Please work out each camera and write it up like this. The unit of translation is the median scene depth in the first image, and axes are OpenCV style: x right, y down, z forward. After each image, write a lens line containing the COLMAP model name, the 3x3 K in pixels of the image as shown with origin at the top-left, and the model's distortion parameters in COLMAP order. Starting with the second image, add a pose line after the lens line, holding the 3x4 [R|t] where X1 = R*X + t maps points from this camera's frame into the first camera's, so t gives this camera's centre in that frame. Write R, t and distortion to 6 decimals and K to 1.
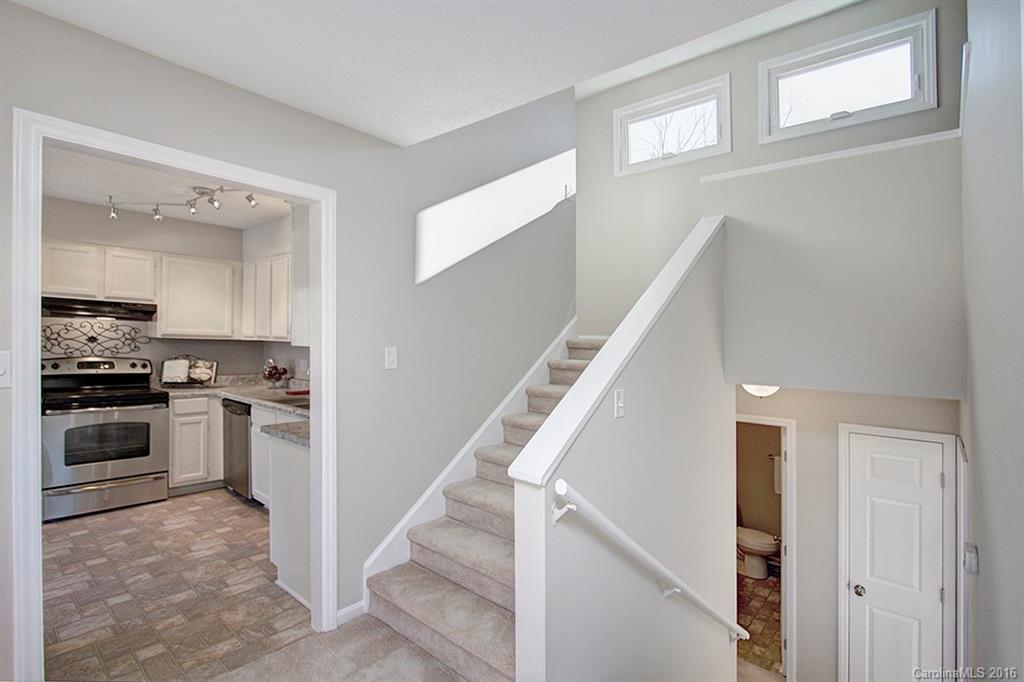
lens RADIAL K [[467.1, 0, 548.3], [0, 467.1, 351.3], [0, 0, 1]] dist [-0.006138, -0.000735]
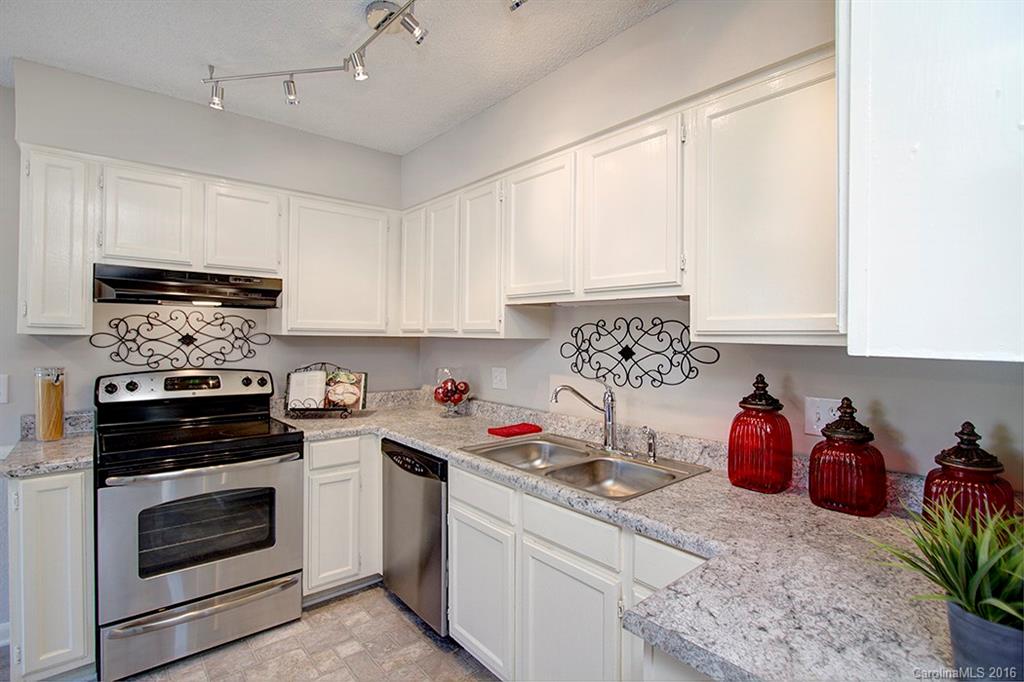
lens RADIAL K [[491.8, 0, 538.4], [0, 491.8, 336.5], [0, 0, 1]] dist [-0.012285, 0.000162]
pose [[0.983777, -0.013955, -0.178854, -0.416385], [0.011483, 0.999824, -0.014852, -0.015183], [0.179030, 0.012557, 0.983763, 0.452596]]
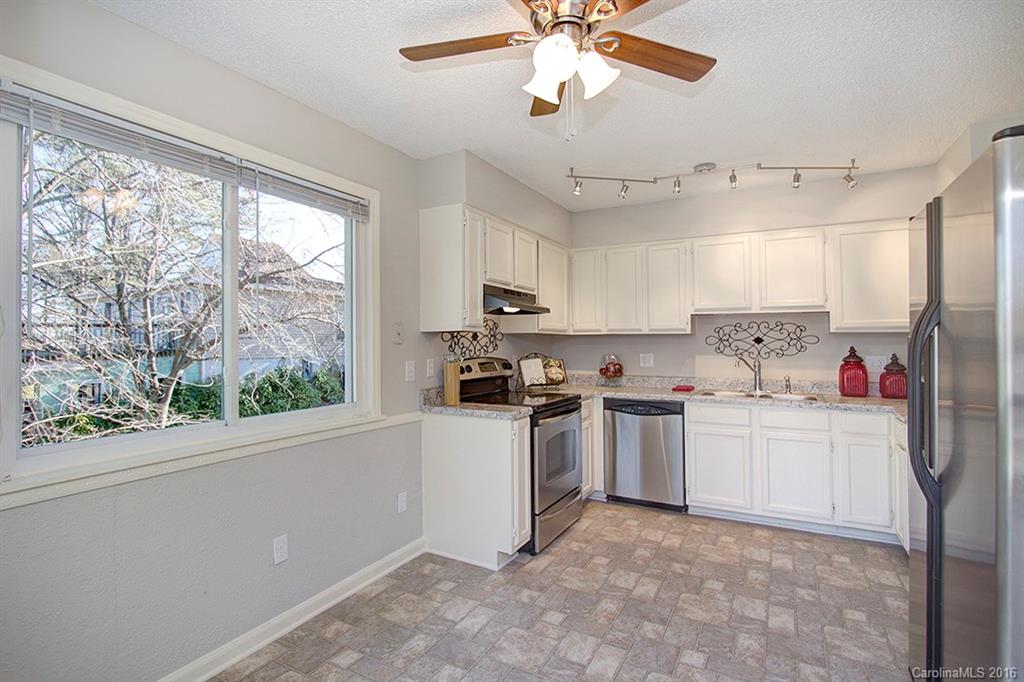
lens RADIAL K [[491.8, 0, 516.2], [0, 491.8, 333.7], [0, 0, 1]] dist [-0.012285, 0.000162]
pose [[0.981894, -0.022501, 0.188089, -1.088600], [0.027357, 0.999355, -0.023260, -0.008269], [-0.187444, 0.027984, 0.981877, 0.106098]]
